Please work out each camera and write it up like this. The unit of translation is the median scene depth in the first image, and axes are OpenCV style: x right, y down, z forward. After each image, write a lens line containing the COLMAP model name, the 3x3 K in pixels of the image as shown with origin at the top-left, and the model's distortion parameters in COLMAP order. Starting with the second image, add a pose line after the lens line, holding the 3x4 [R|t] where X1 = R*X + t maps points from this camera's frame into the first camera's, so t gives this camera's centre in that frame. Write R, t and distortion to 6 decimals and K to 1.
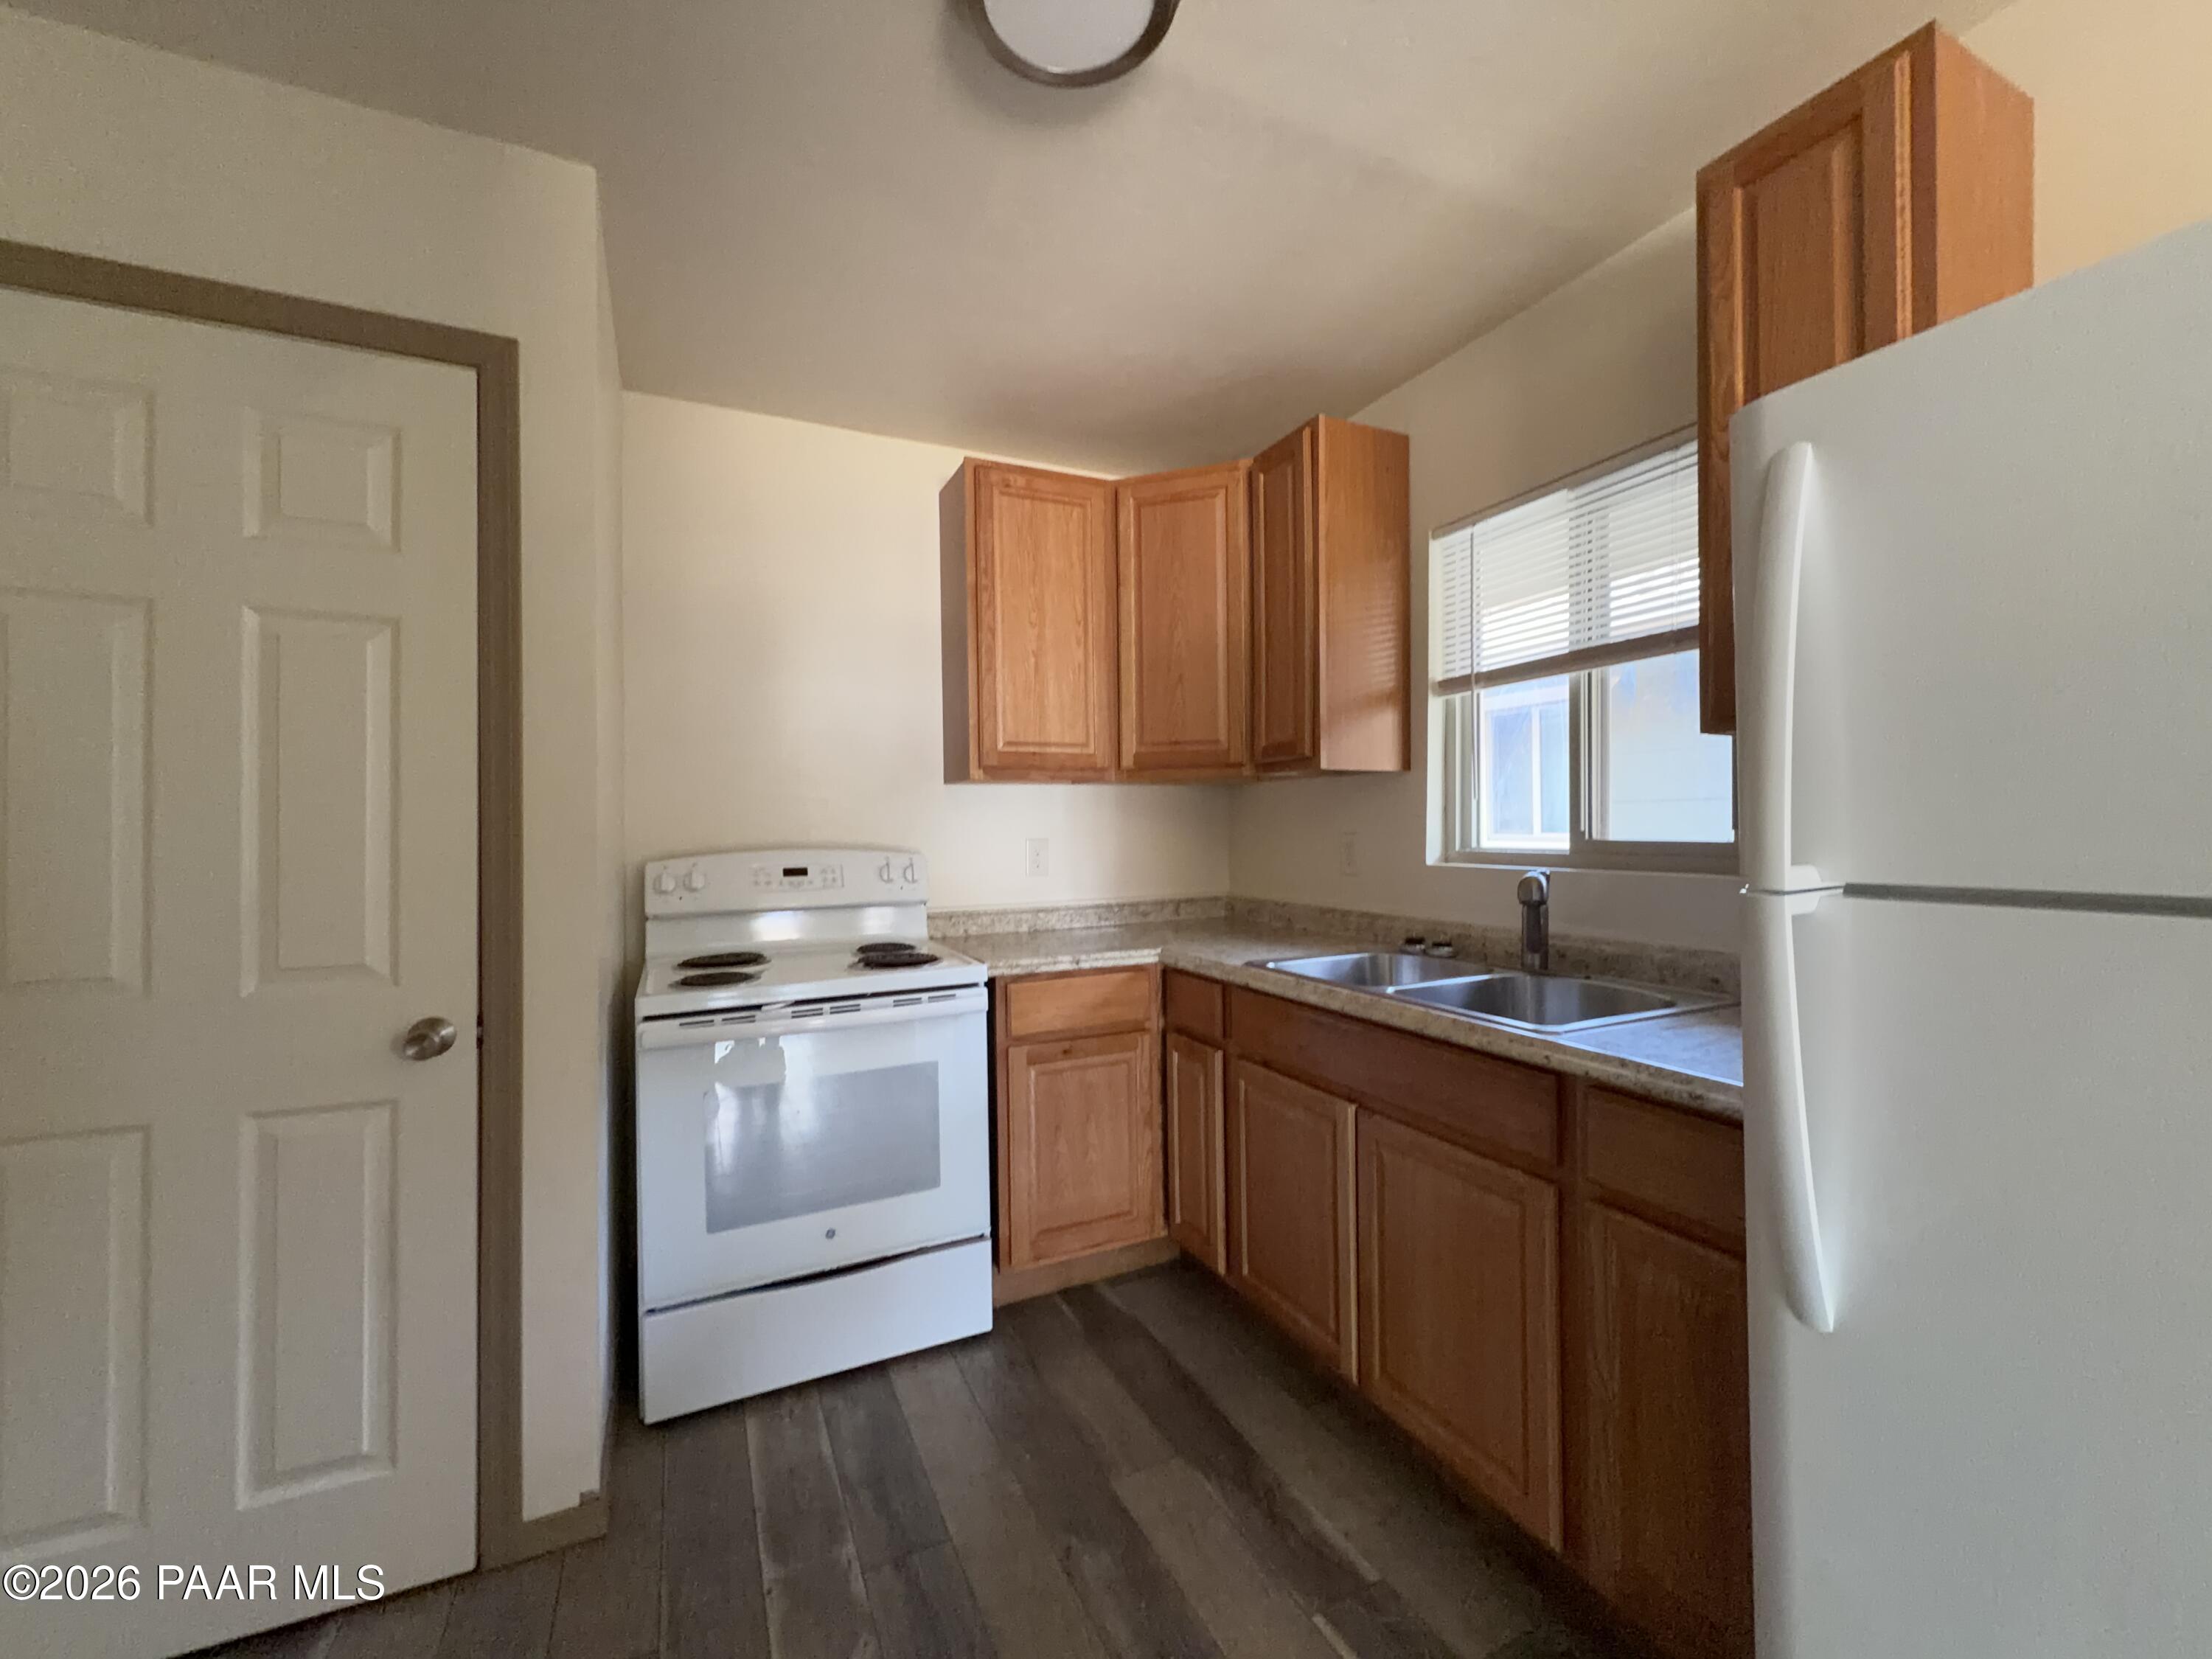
lens RADIAL K [[889.1, 0, 1102.4], [0, 889.1, 821.9], [0, 0, 1]] dist [0.002195, 0.000375]
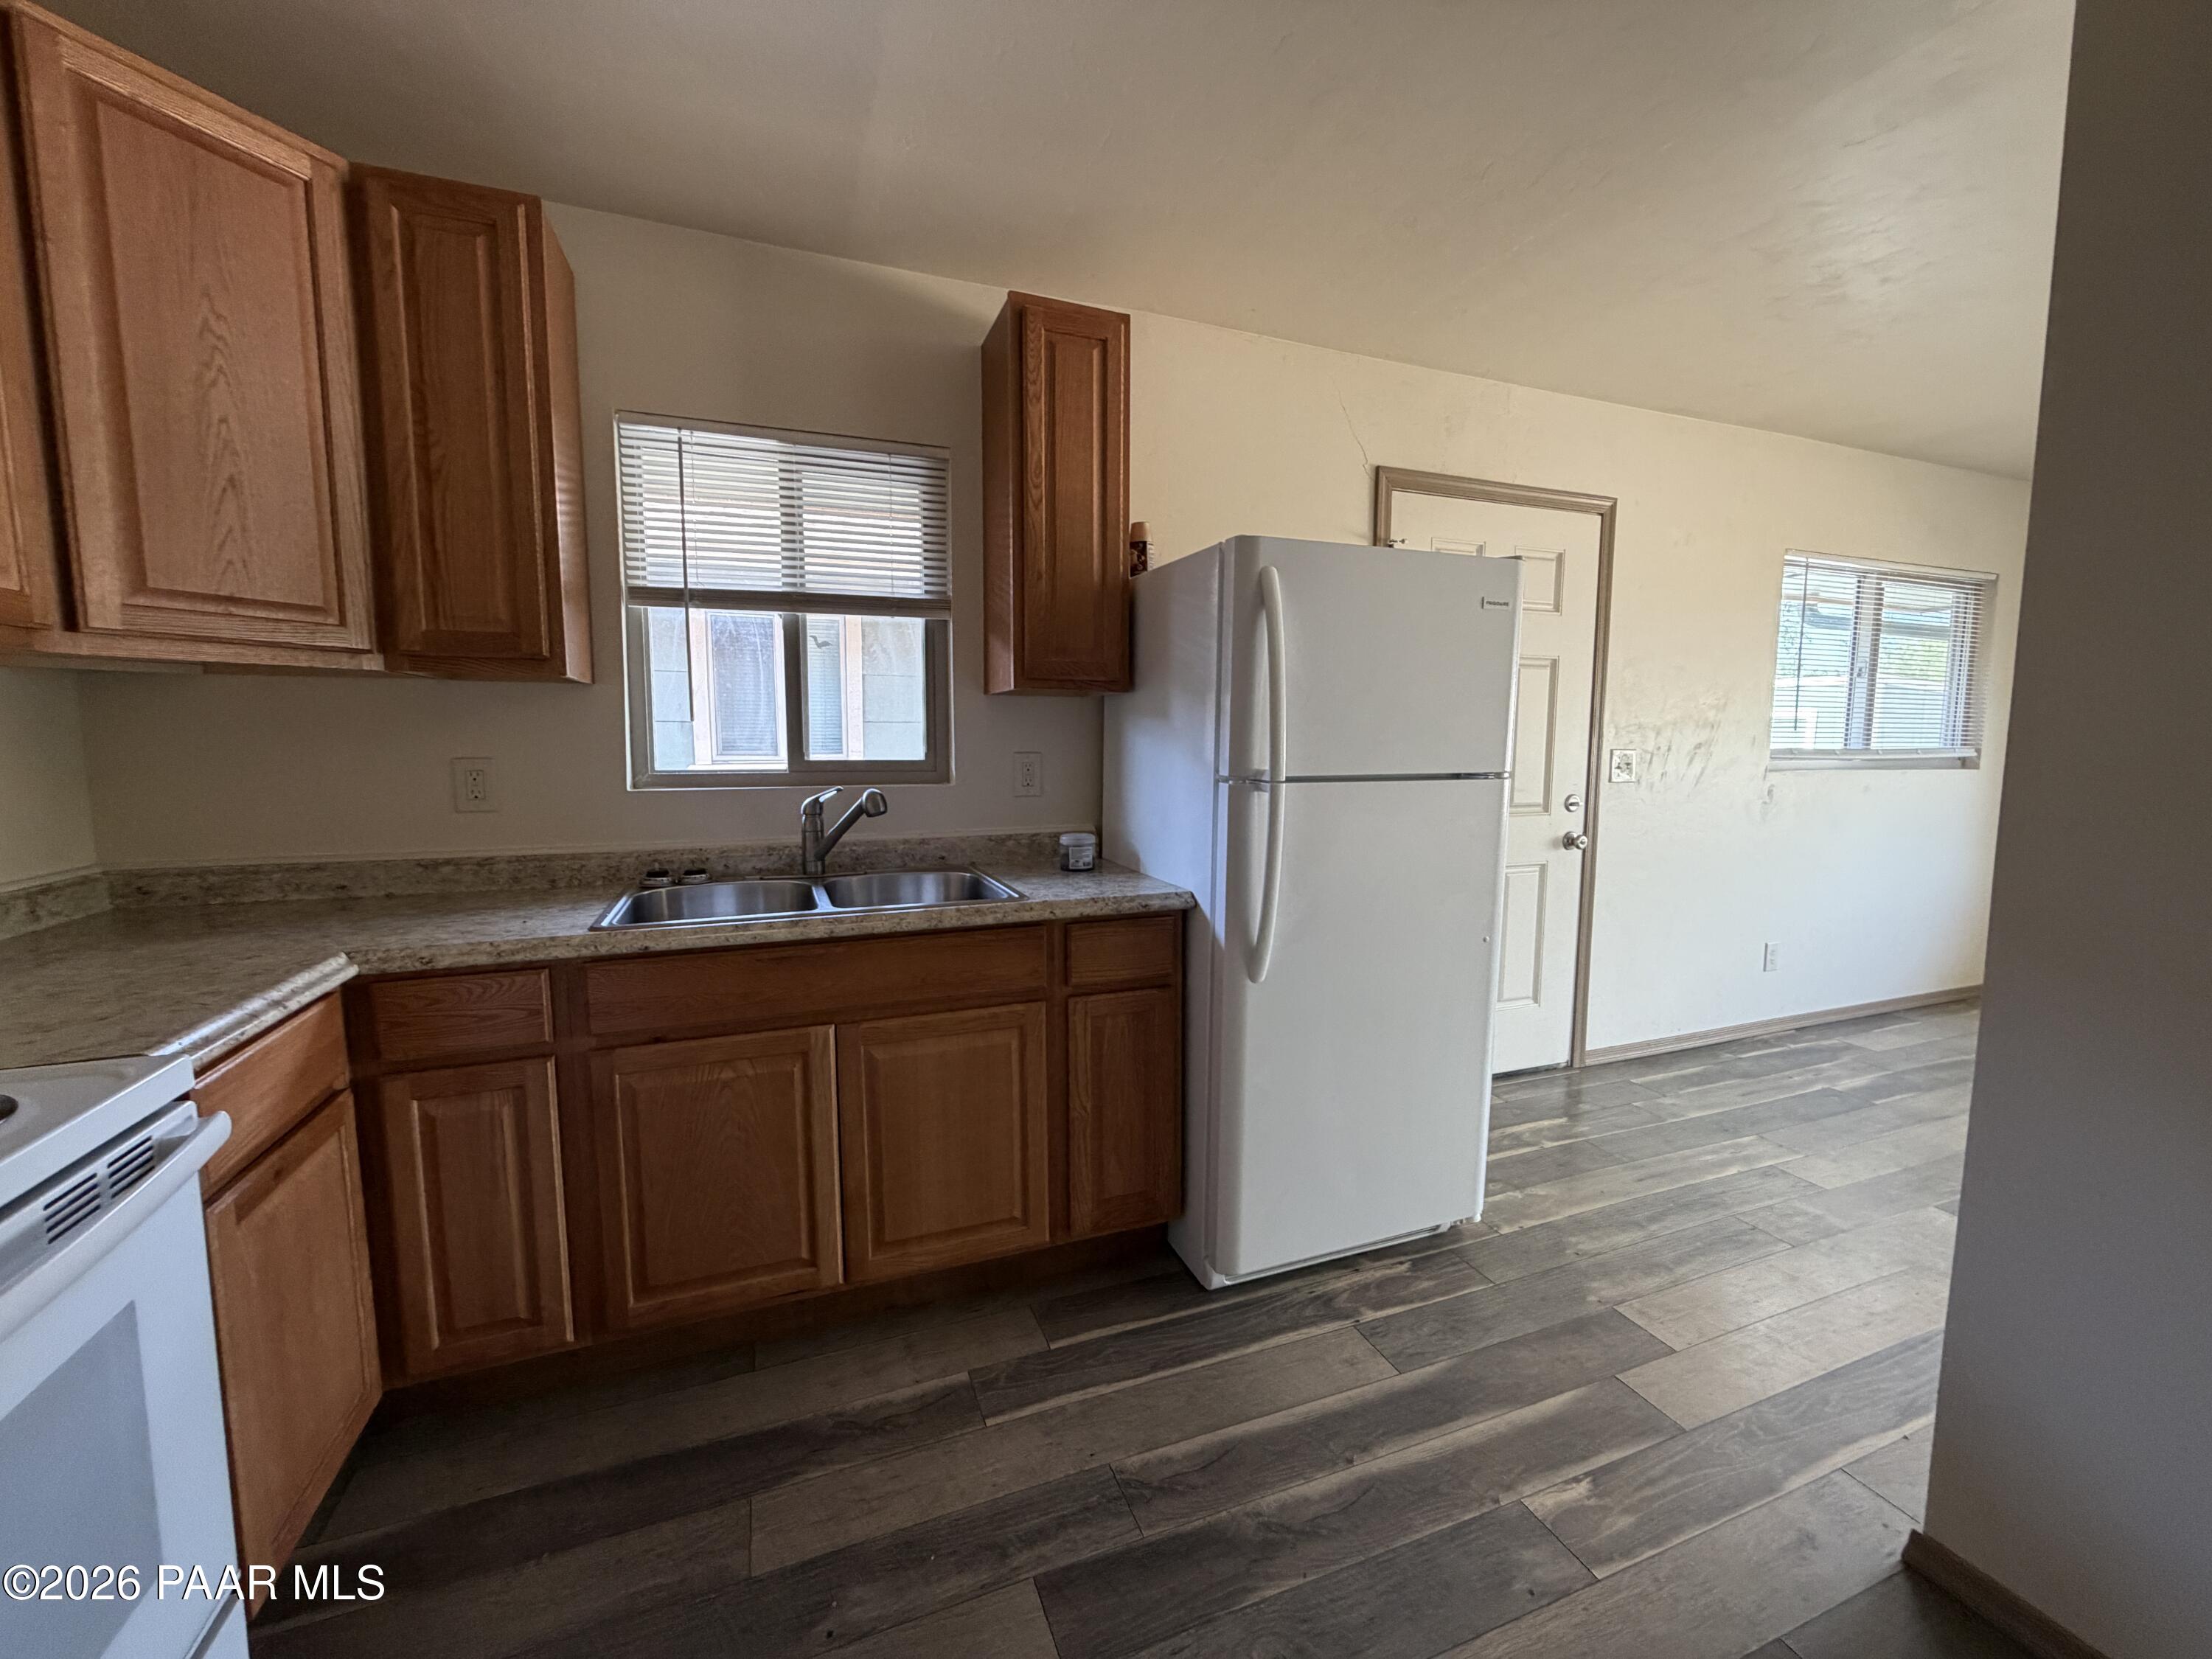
lens RADIAL K [[889.1, 0, 1104.4], [0, 889.1, 827.2], [0, 0, 1]] dist [0.002195, 0.000375]
pose [[0.076717, -0.087842, 0.993176, -0.575778], [-0.006578, 0.996045, 0.088604, 0.001369], [-0.997031, -0.013331, 0.075836, 0.521617]]
